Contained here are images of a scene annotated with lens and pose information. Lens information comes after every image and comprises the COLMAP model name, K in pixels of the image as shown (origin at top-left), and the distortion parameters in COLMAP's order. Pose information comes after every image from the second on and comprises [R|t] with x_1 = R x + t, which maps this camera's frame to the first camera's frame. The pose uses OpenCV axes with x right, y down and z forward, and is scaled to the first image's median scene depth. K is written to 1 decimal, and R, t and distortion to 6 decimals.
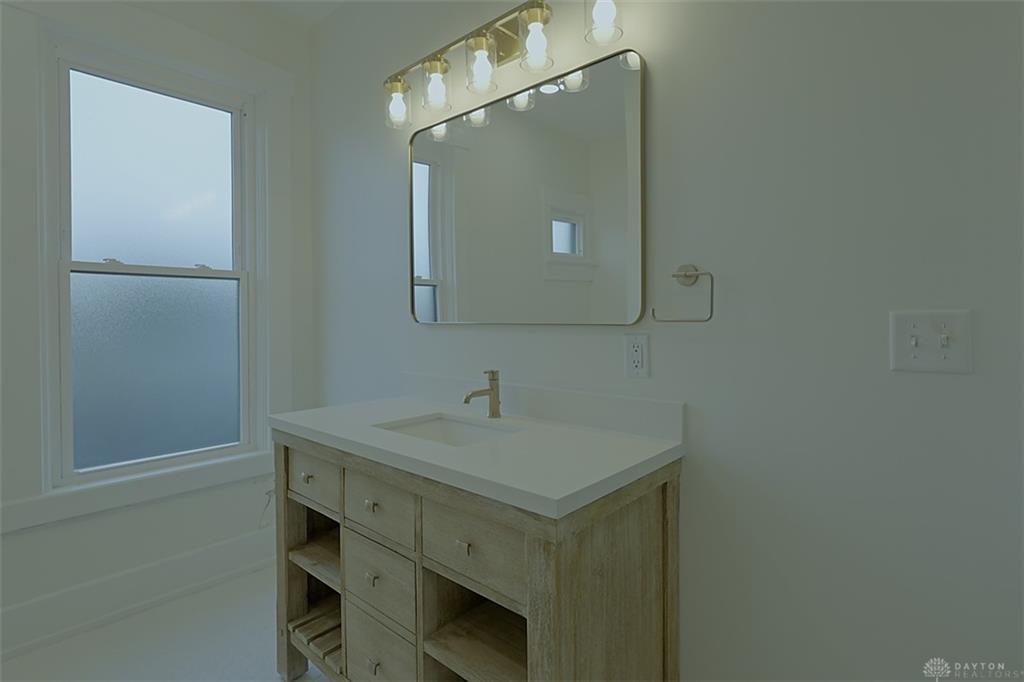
lens RADIAL K [[510.5, 0, 510.6], [0, 510.5, 321.0], [0, 0, 1]] dist [0.001458, 0.000226]
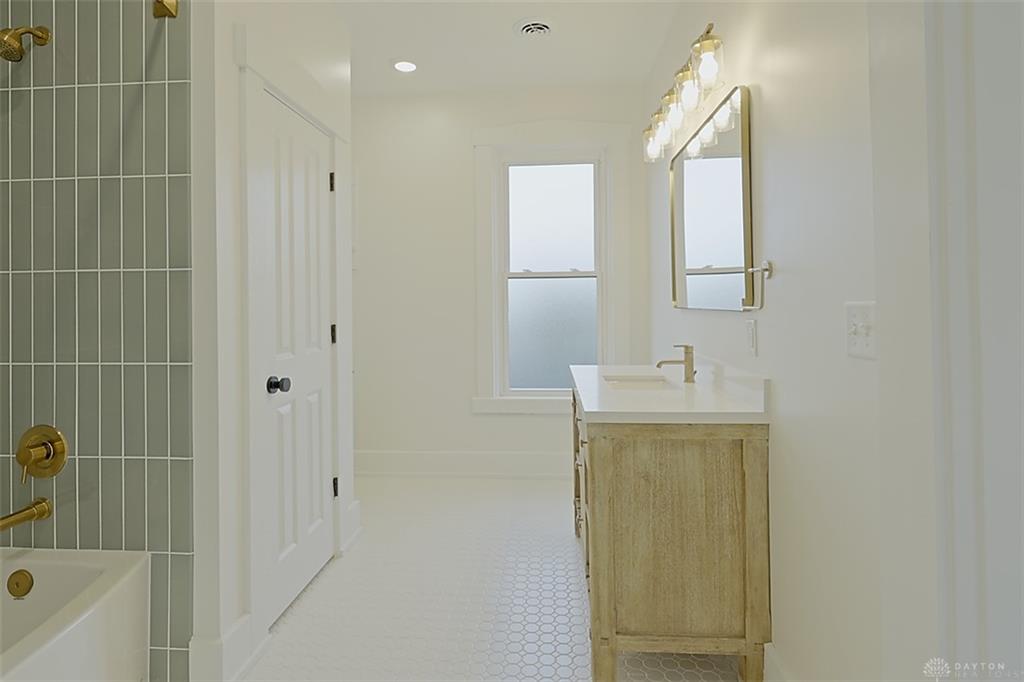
lens RADIAL K [[525.1, 0, 510.6], [0, 525.1, 301.7], [0, 0, 1]] dist [0.003097, 0.000383]
pose [[0.612799, -0.003075, -0.790233, 0.711800], [0.000733, 0.999994, -0.003323, -0.009146], [0.790238, 0.001457, 0.612798, -0.154463]]
